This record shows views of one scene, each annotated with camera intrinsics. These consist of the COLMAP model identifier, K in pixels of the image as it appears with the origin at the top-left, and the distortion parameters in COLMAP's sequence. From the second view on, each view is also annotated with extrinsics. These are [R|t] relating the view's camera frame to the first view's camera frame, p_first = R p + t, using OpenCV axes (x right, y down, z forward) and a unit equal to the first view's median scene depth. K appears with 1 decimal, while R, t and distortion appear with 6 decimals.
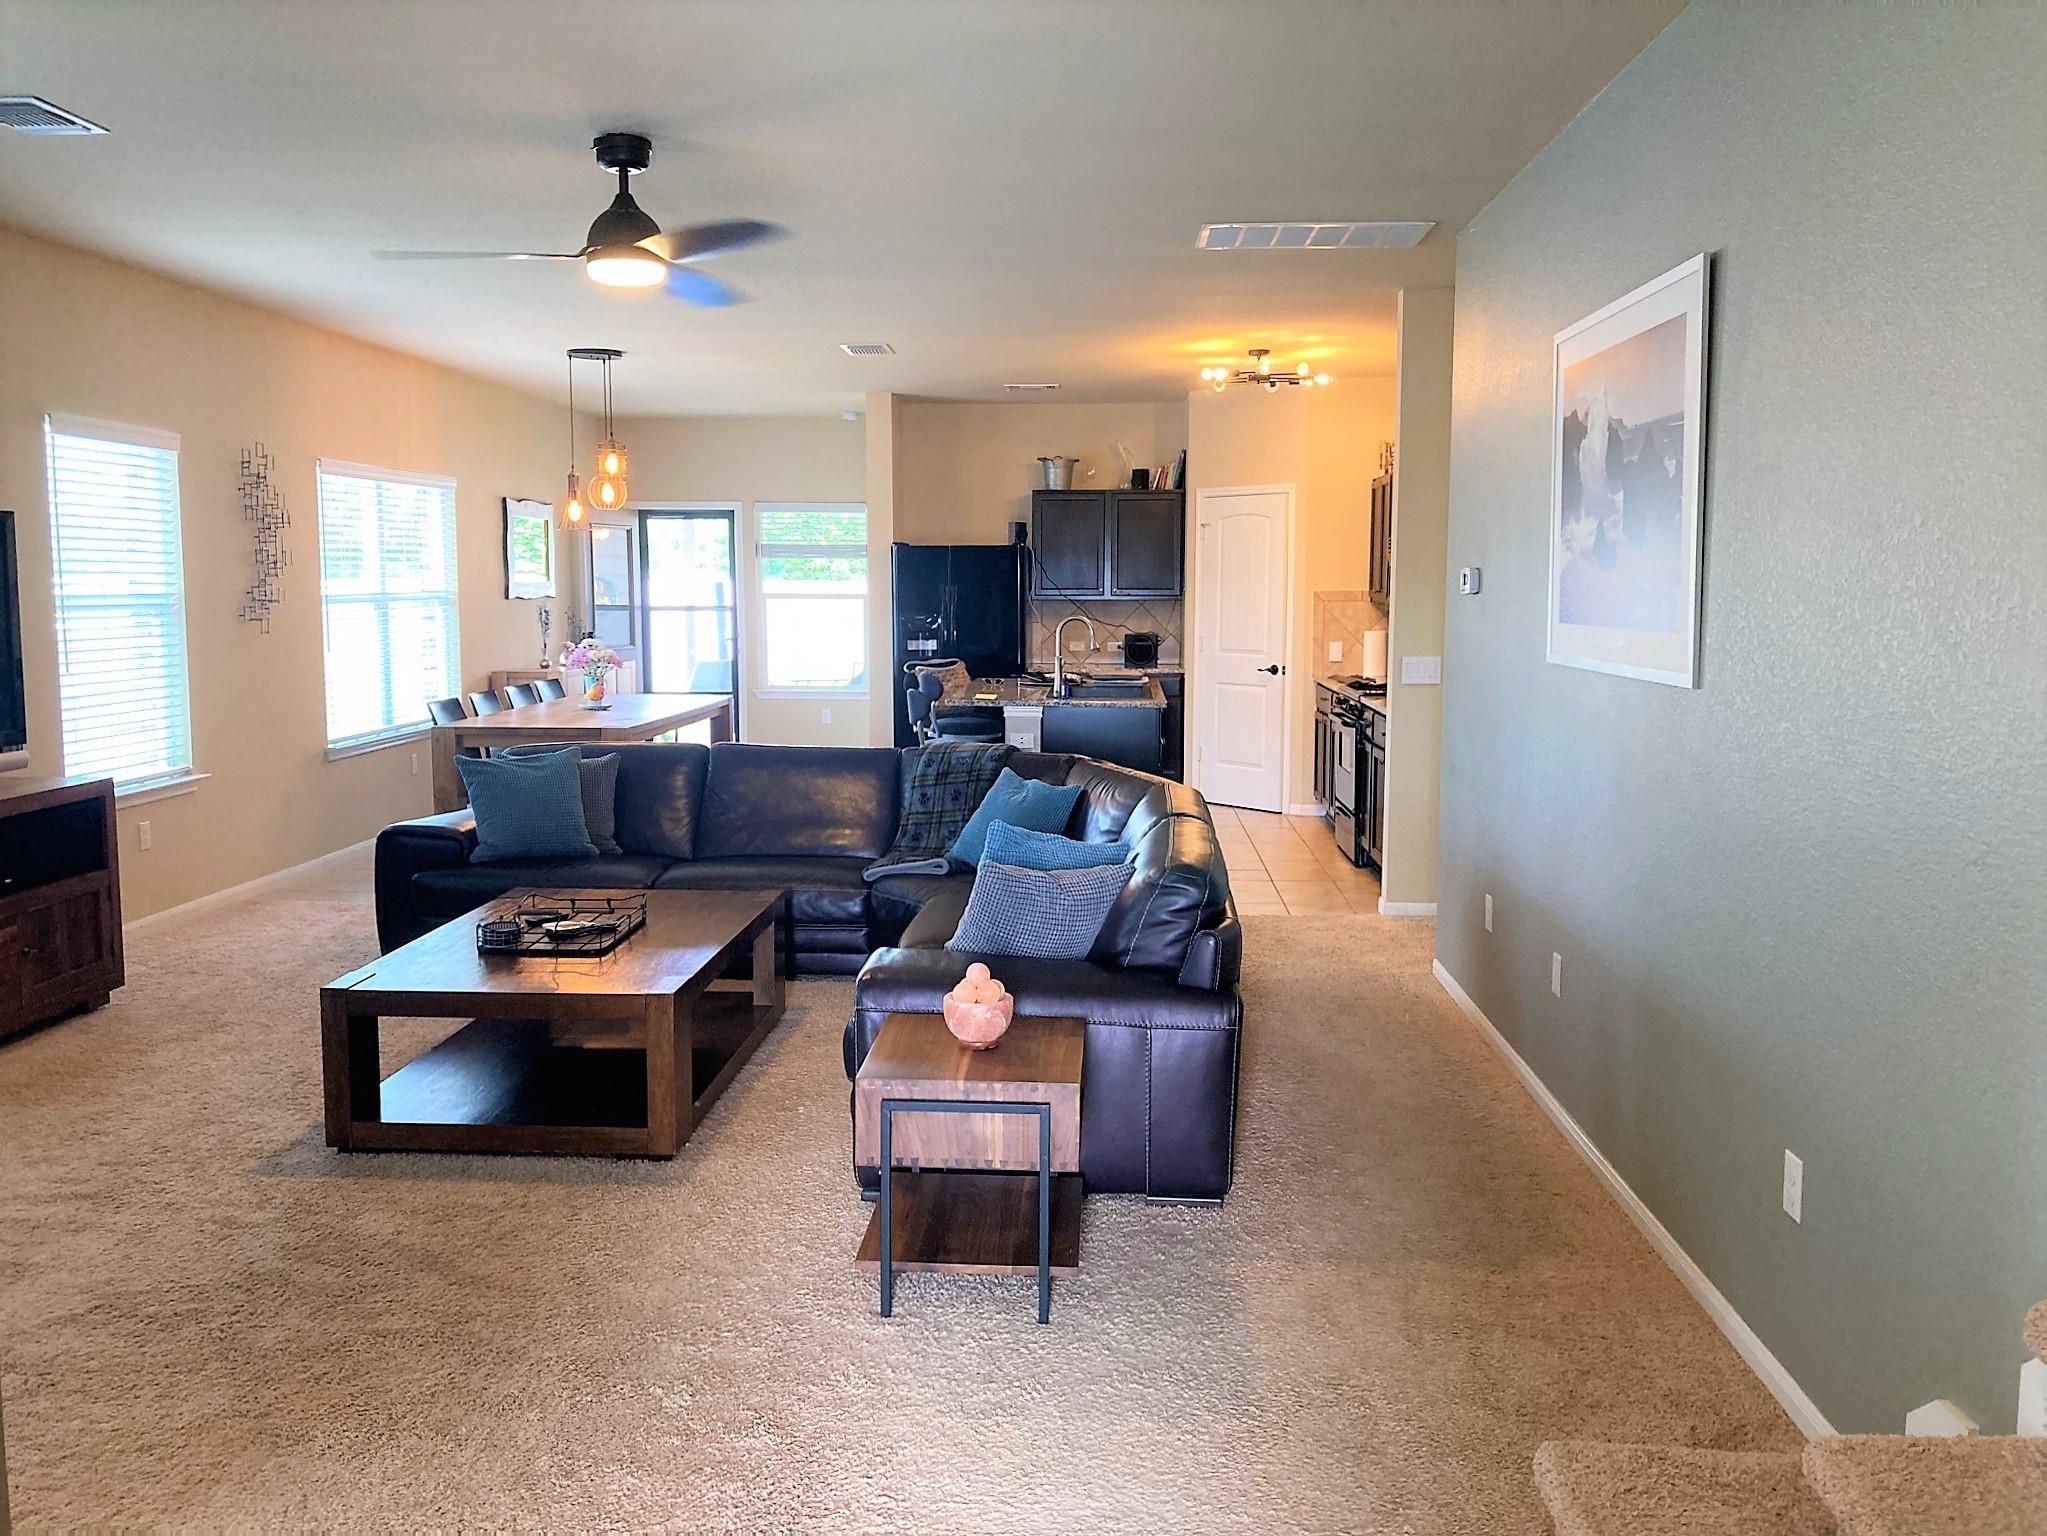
lens RADIAL K [[1685.4, 0, 1022.4], [0, 1685.4, 766.2], [0, 0, 1]] dist [0.020513, -0.015520]
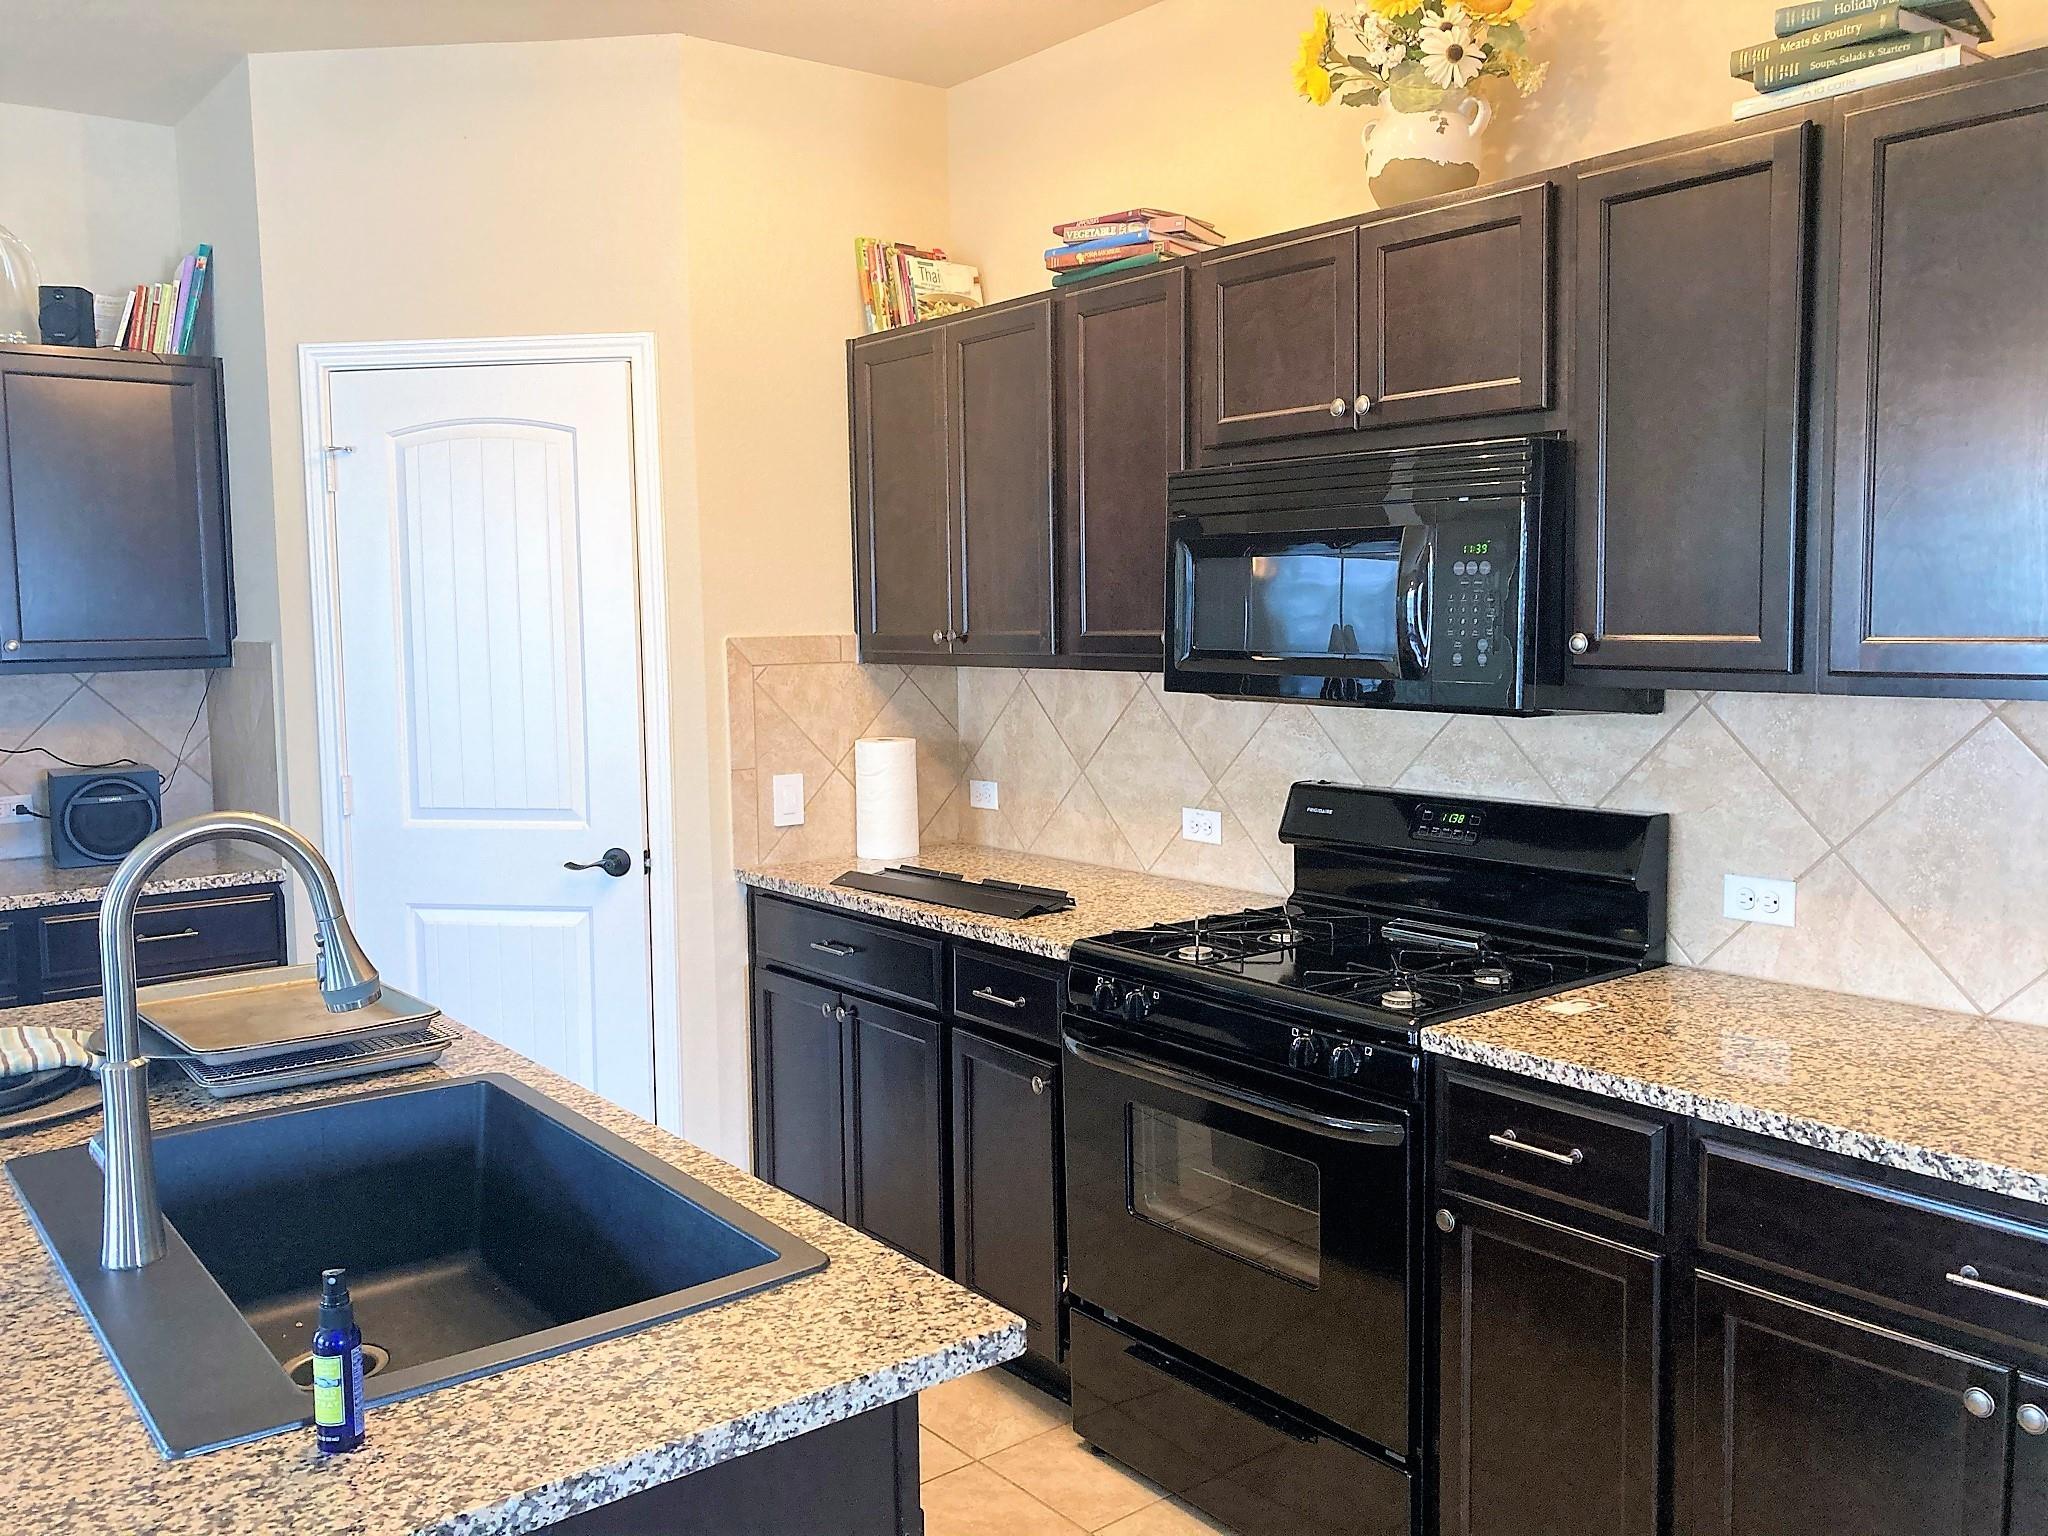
lens RADIAL K [[1686.2, 0, 1023.6], [0, 1686.2, 755.7], [0, 0, 1]] dist [0.020513, -0.015520]
pose [[0.746987, -0.065227, 0.661631, -0.020065], [0.079540, 0.996796, 0.008468, -0.075654], [-0.660063, 0.046301, 0.749782, 0.677606]]
